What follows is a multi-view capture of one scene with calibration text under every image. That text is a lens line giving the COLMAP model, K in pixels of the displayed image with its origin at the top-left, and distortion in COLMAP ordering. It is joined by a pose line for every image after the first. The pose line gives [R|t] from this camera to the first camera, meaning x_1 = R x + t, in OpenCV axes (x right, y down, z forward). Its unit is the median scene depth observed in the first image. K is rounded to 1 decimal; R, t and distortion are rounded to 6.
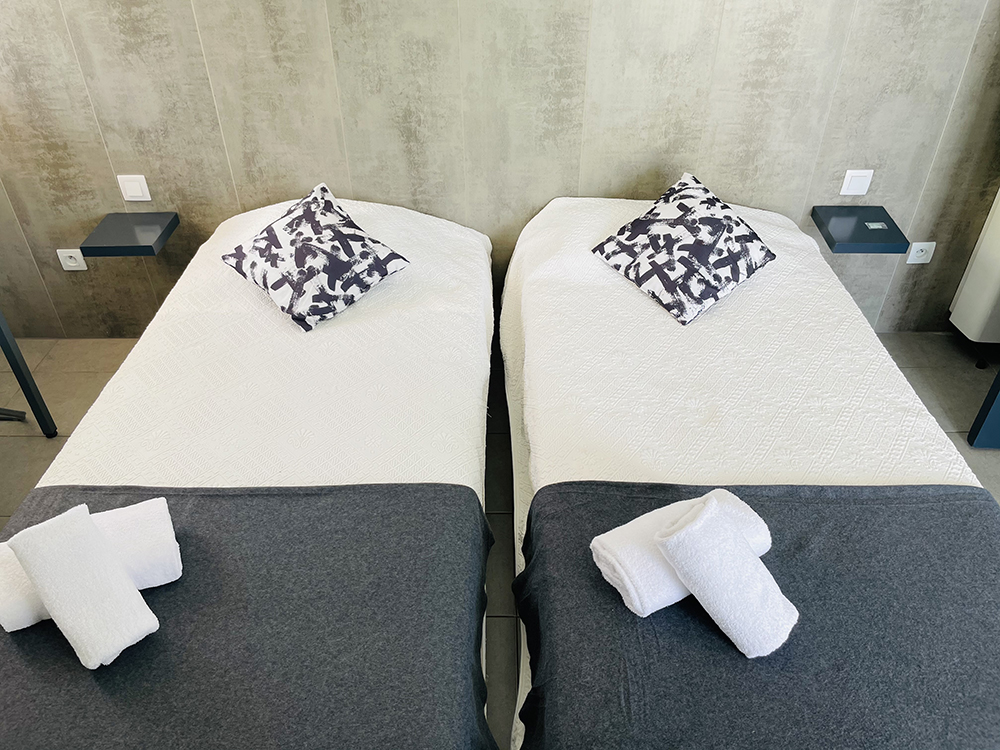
lens RADIAL K [[776.1, 0, 500.0], [0, 776.1, 375.0], [0, 0, 1]] dist [0.110842, -0.161946]
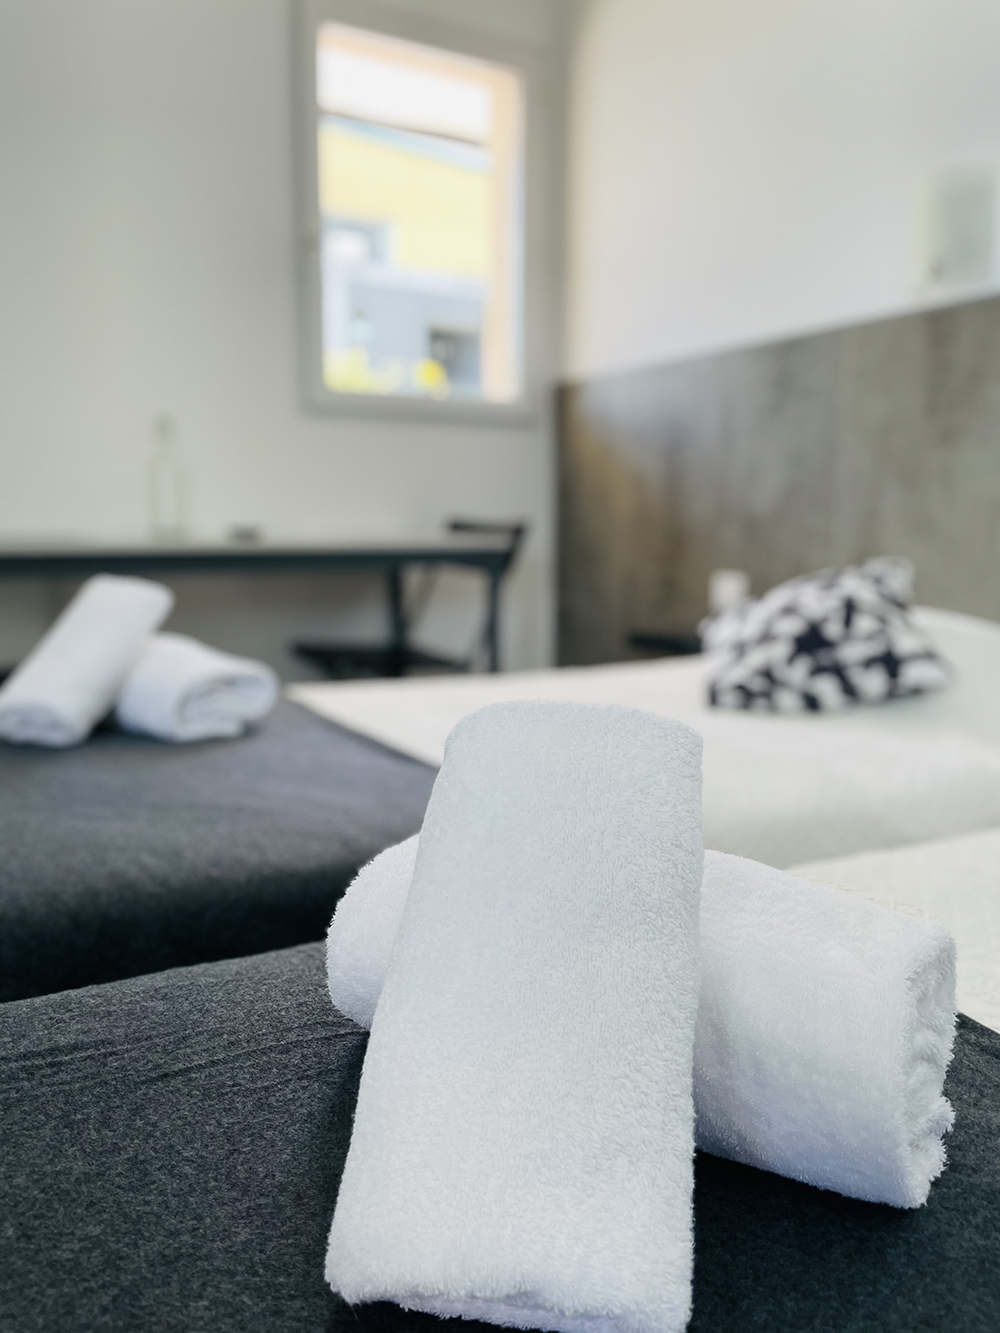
lens RADIAL K [[1034.5, 0, 500.0], [0, 1034.5, 666.5], [0, 0, 1]] dist [0.110842, -0.161946]
pose [[0.493686, 0.126237, -0.860429, 0.322194], [-0.539058, 0.820820, -0.188868, 0.139260], [0.682415, 0.557063, 0.473276, 0.452176]]
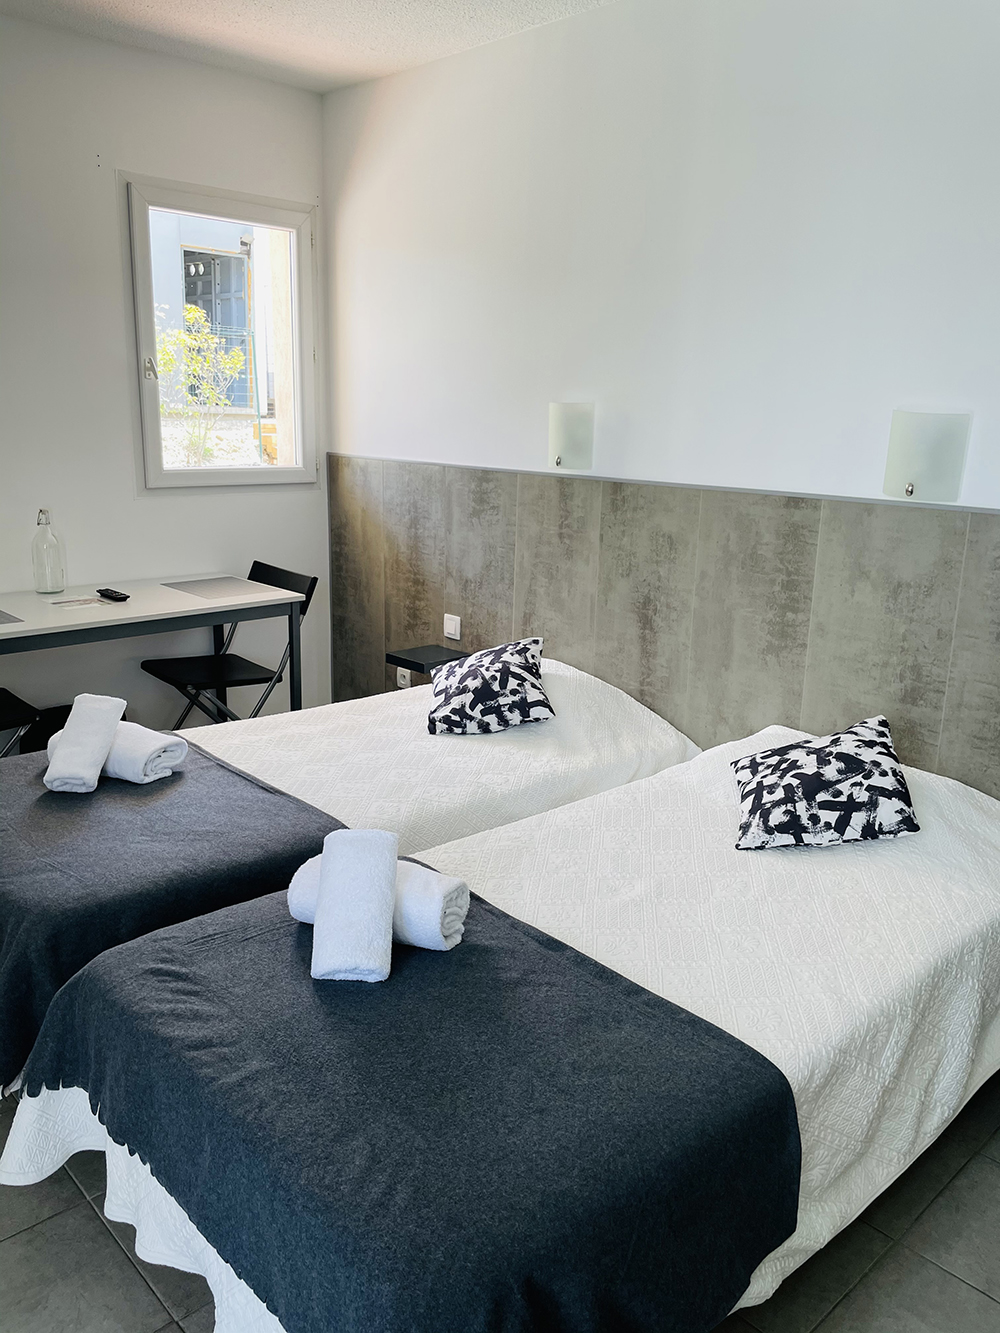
lens RADIAL K [[1034.5, 0, 500.0], [0, 1034.5, 666.5], [0, 0, 1]] dist [0.110842, -0.161946]
pose [[0.673684, 0.200583, -0.711278, 0.735470], [-0.476885, 0.853249, -0.211061, 0.108617], [0.564562, 0.481386, 0.670475, 0.055049]]
